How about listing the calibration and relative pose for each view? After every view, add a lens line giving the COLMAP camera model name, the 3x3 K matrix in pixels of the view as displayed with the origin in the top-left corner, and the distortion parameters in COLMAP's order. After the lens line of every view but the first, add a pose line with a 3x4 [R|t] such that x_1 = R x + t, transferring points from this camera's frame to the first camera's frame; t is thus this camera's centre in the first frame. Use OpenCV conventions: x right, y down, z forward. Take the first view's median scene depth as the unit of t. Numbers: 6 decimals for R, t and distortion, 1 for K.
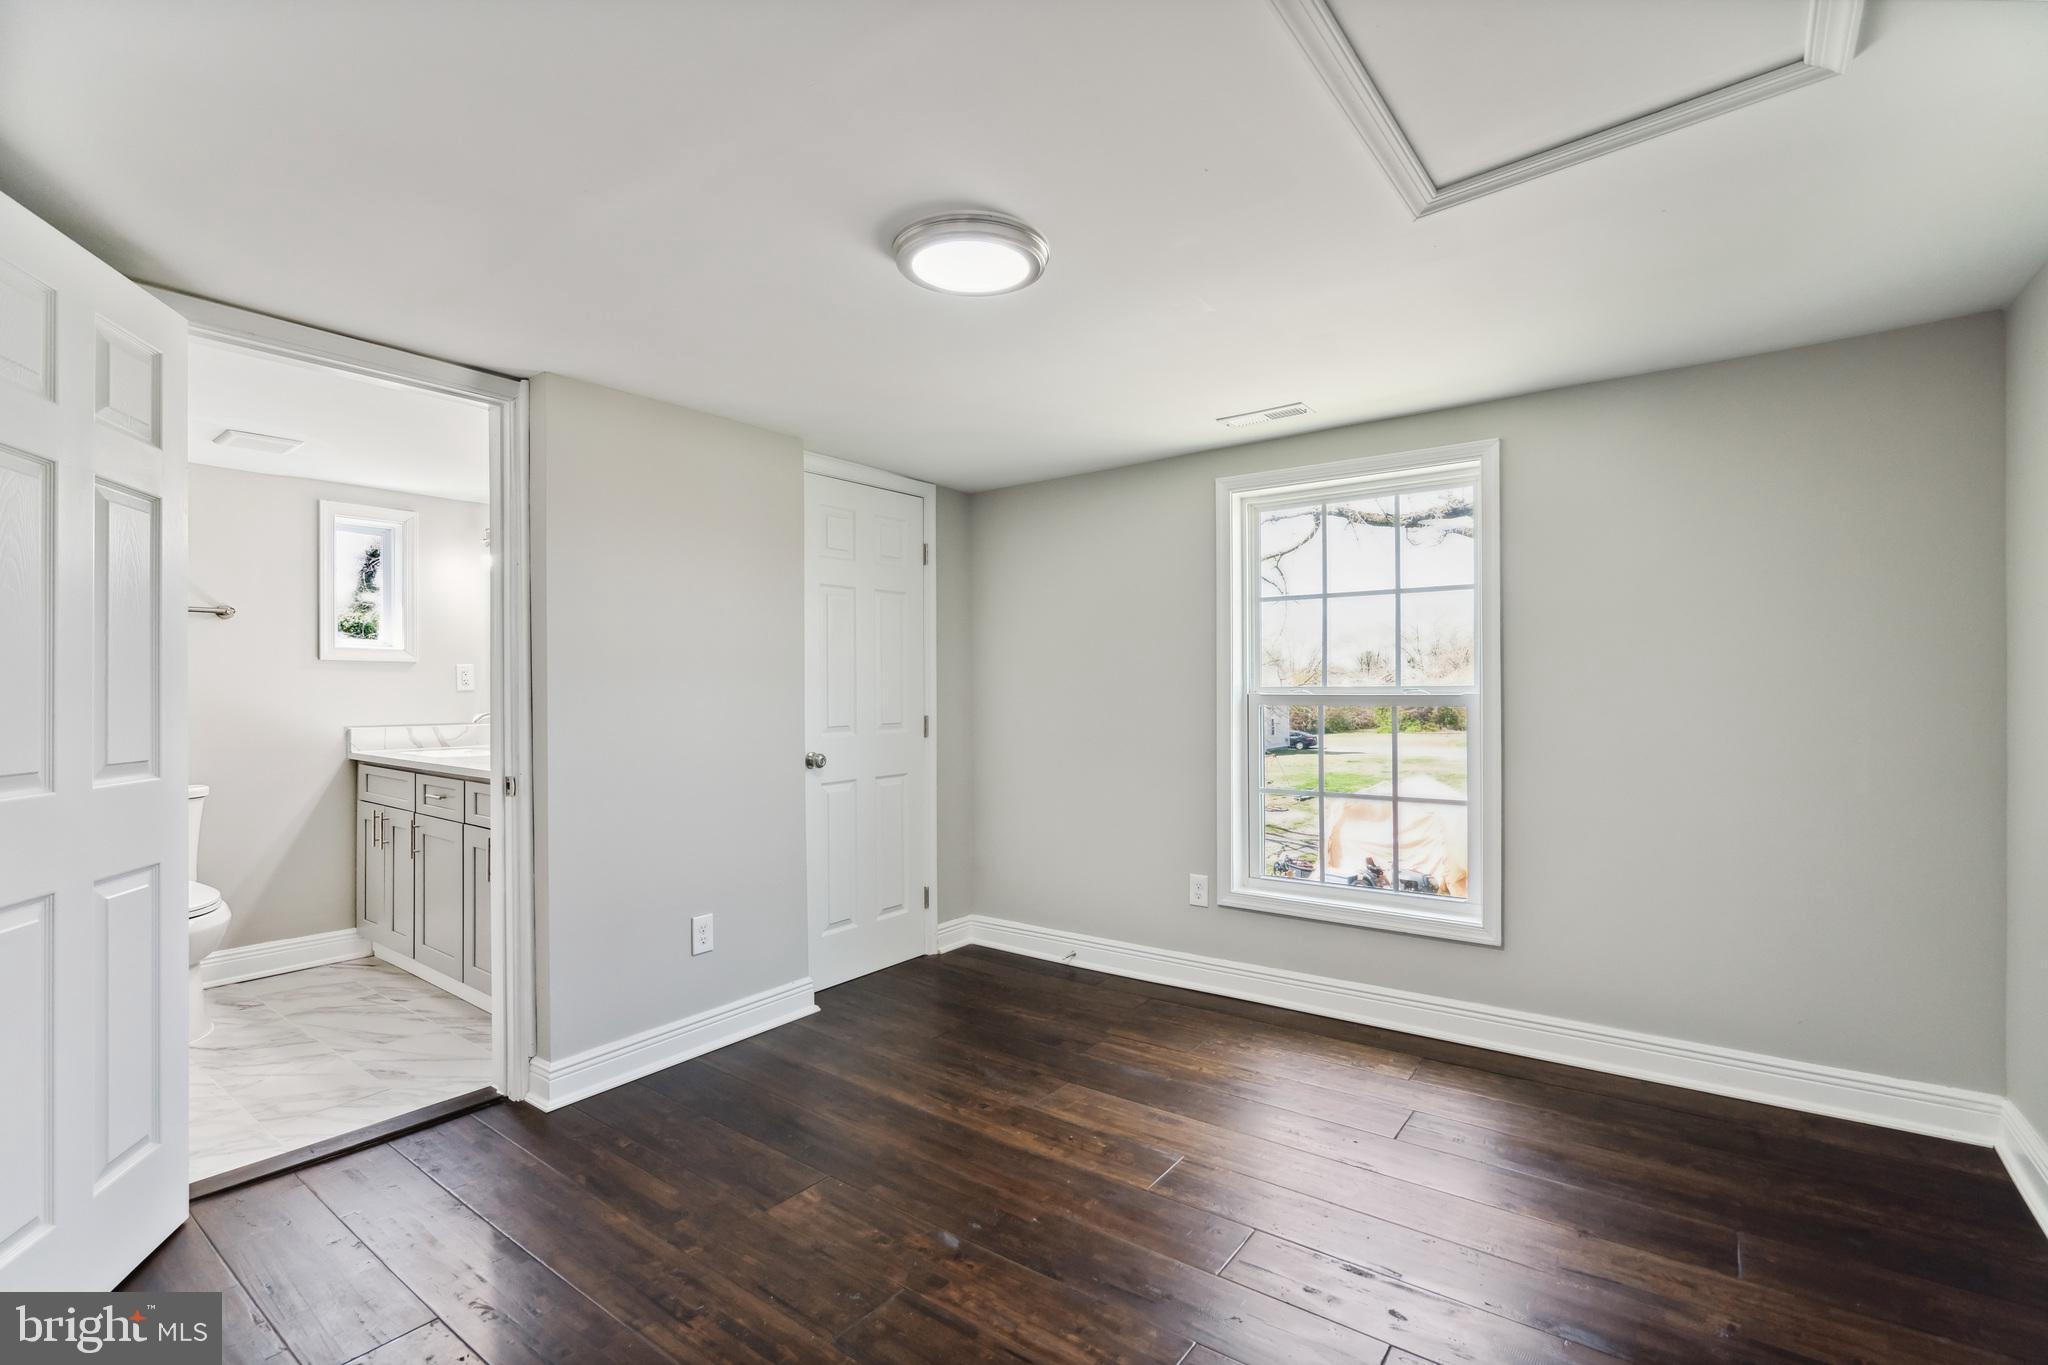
lens RADIAL K [[938.6, 0, 1023.2], [0, 938.6, 685.7], [0, 0, 1]] dist [-0.002422, 0.000126]
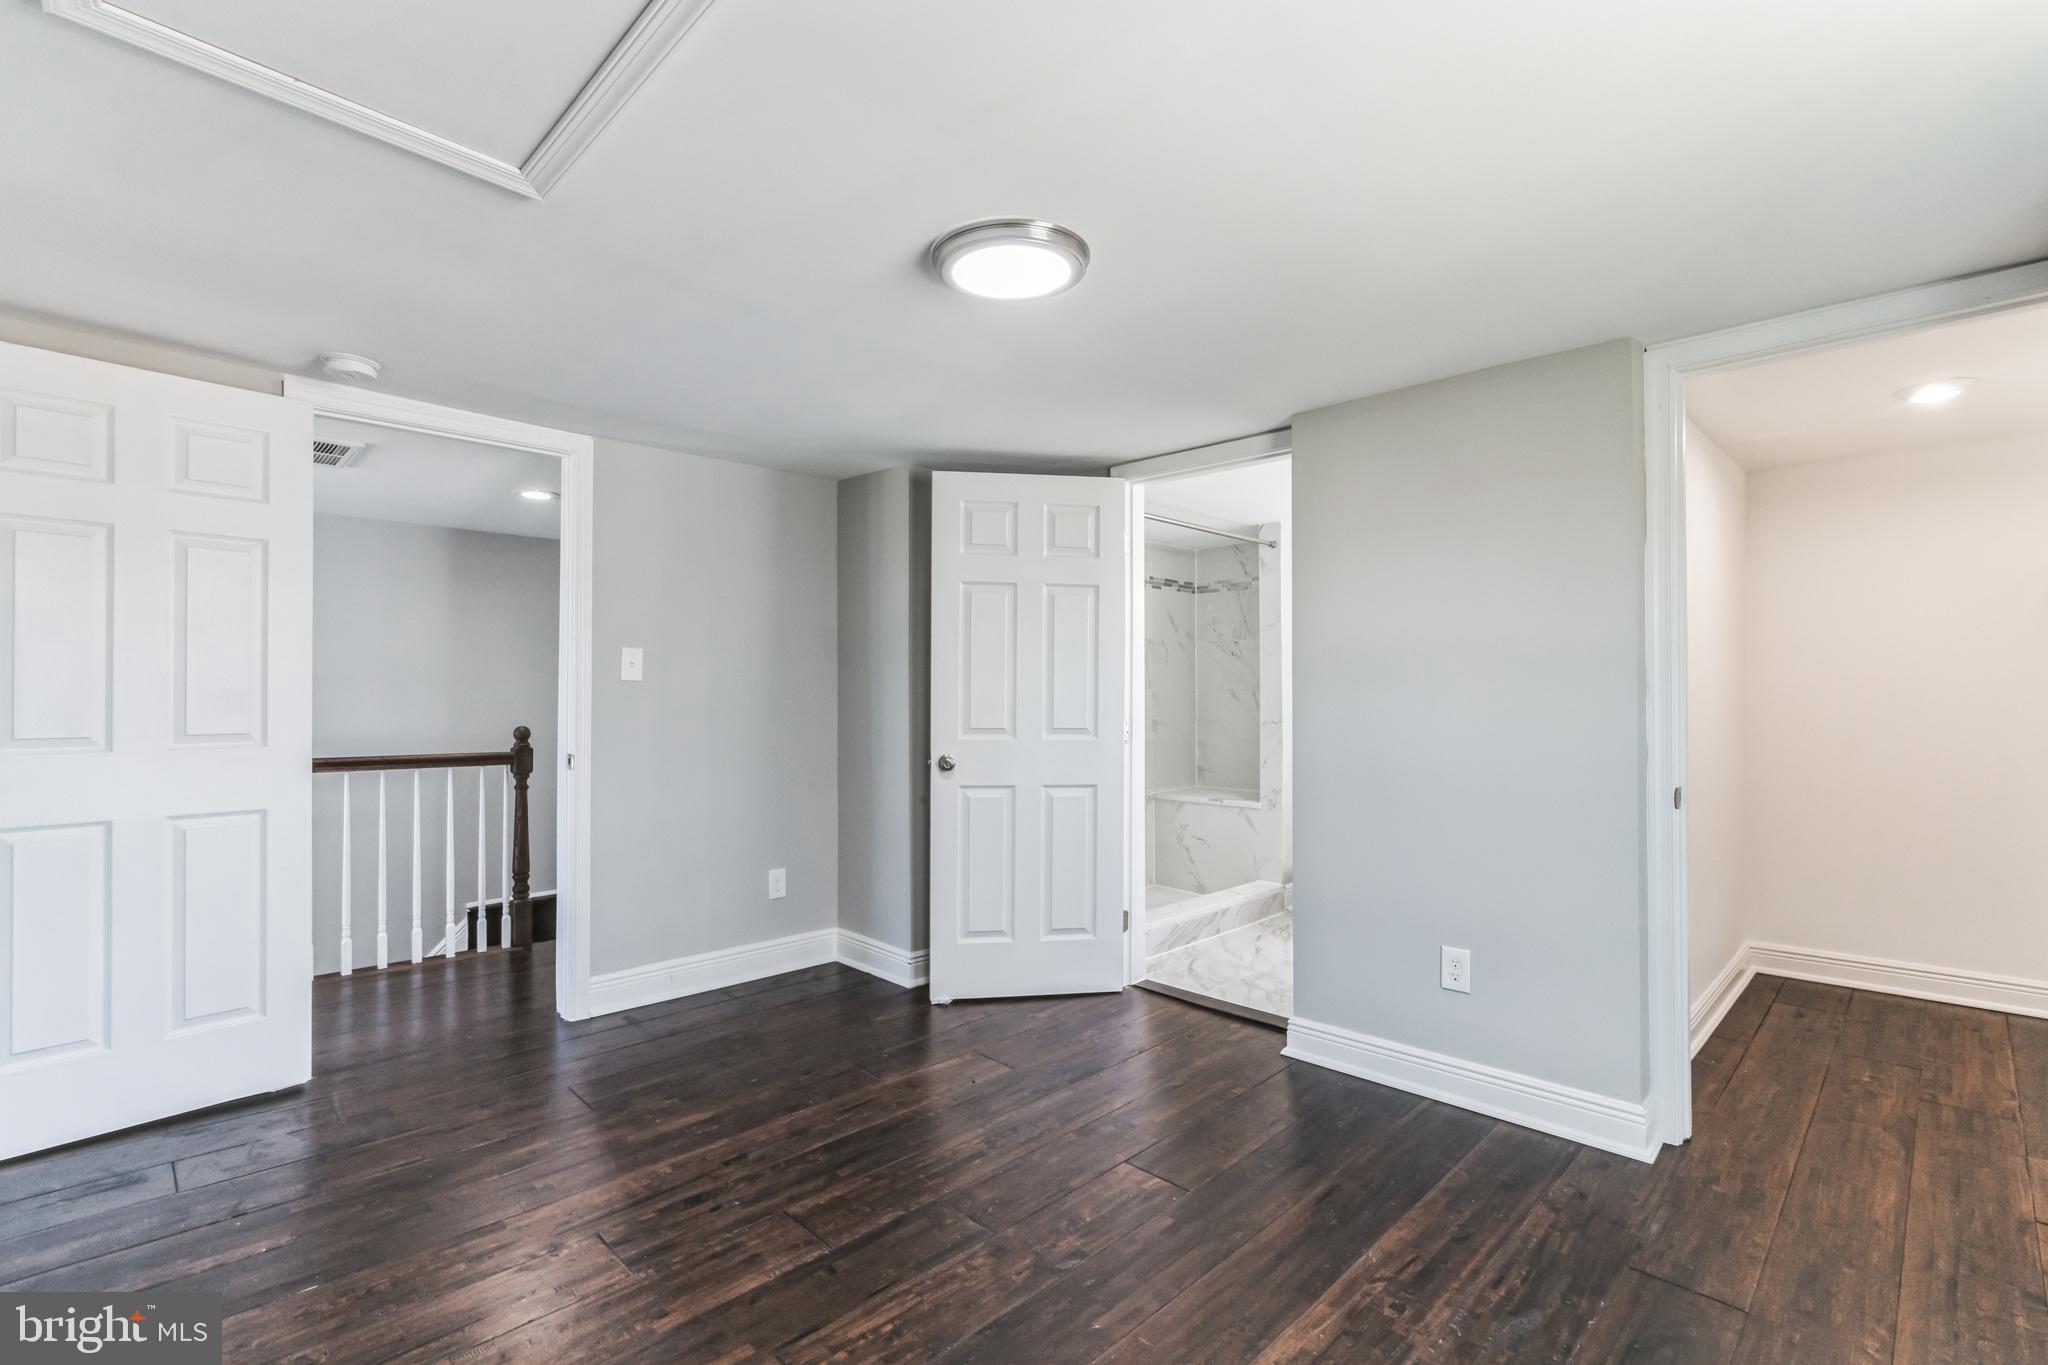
lens RADIAL K [[938.6, 0, 1027.0], [0, 938.6, 686.2], [0, 0, 1]] dist [-0.002422, 0.000126]
pose [[-0.145286, 0.003487, -0.989384, 0.696196], [0.005534, 0.999981, 0.002712, -0.006720], [0.989374, -0.005081, -0.145302, 0.867442]]
